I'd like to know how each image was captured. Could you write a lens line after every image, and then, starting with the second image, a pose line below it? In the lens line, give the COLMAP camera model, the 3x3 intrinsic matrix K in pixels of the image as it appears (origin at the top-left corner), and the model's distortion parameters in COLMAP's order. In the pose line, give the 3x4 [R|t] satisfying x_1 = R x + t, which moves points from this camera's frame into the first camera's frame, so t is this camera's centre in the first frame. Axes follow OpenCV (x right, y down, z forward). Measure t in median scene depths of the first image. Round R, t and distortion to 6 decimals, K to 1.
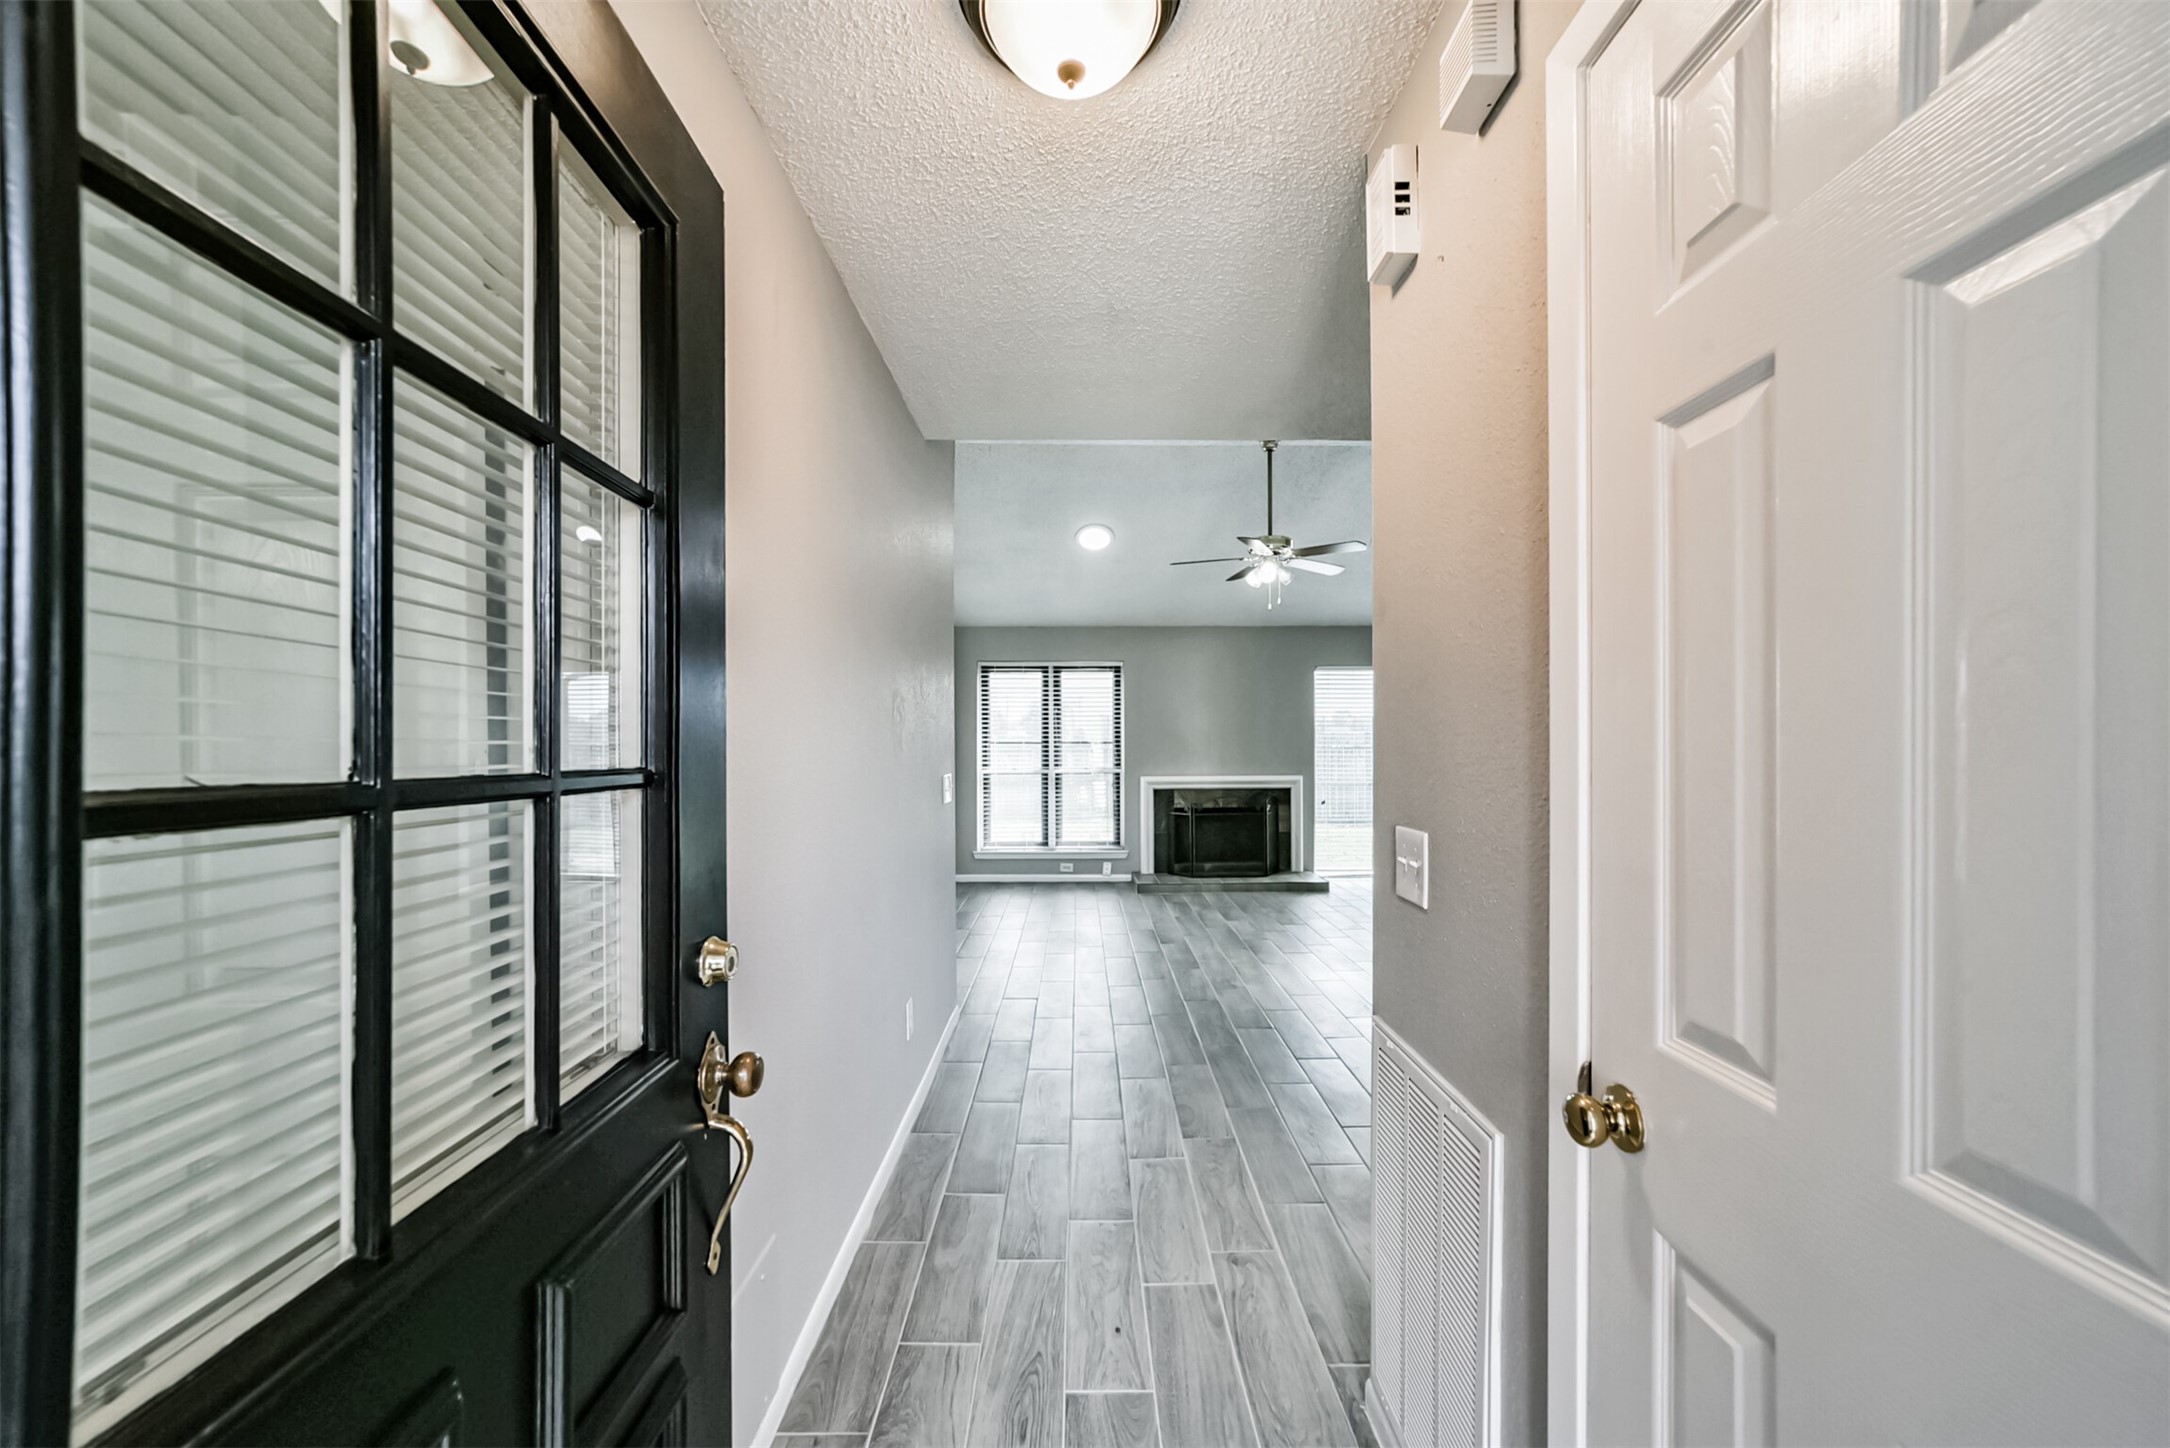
lens RADIAL K [[846.5, 0, 1071.4], [0, 846.5, 736.4], [0, 0, 1]] dist [-0.000968, 0.000142]
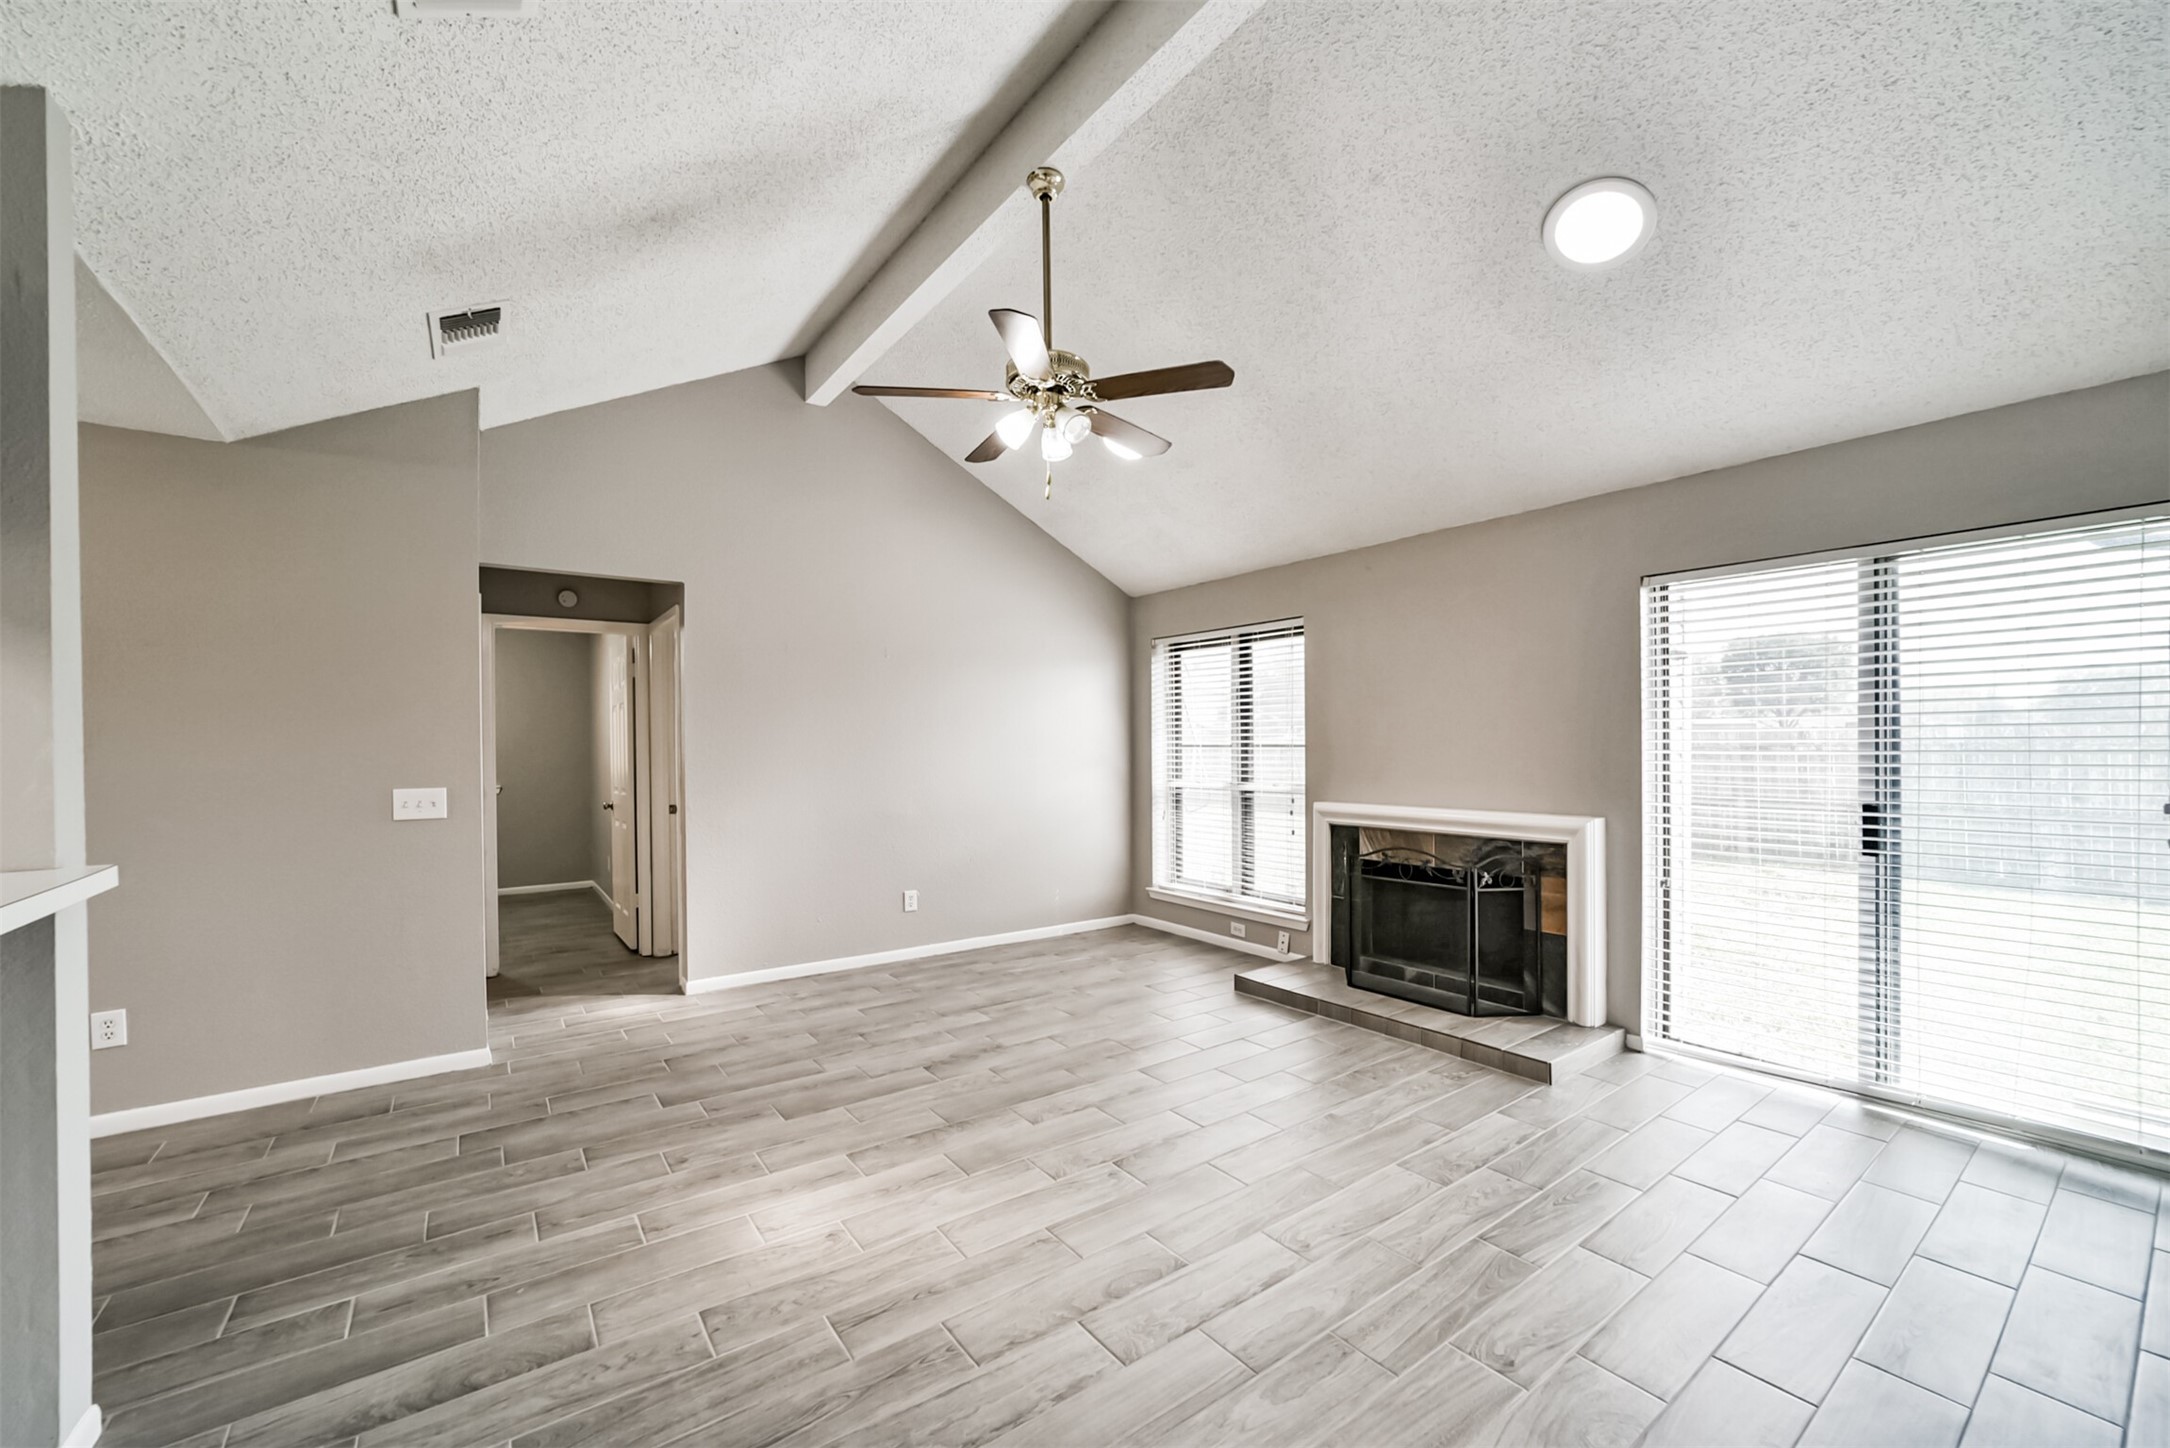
lens RADIAL K [[846.5, 0, 1081.2], [0, 846.5, 741.4], [0, 0, 1]] dist [-0.000968, 0.000142]
pose [[0.596998, -0.002437, -0.802239, 0.461814], [0.005759, 0.999983, 0.001248, 0.002806], [0.802222, -0.005365, 0.597002, 0.491872]]
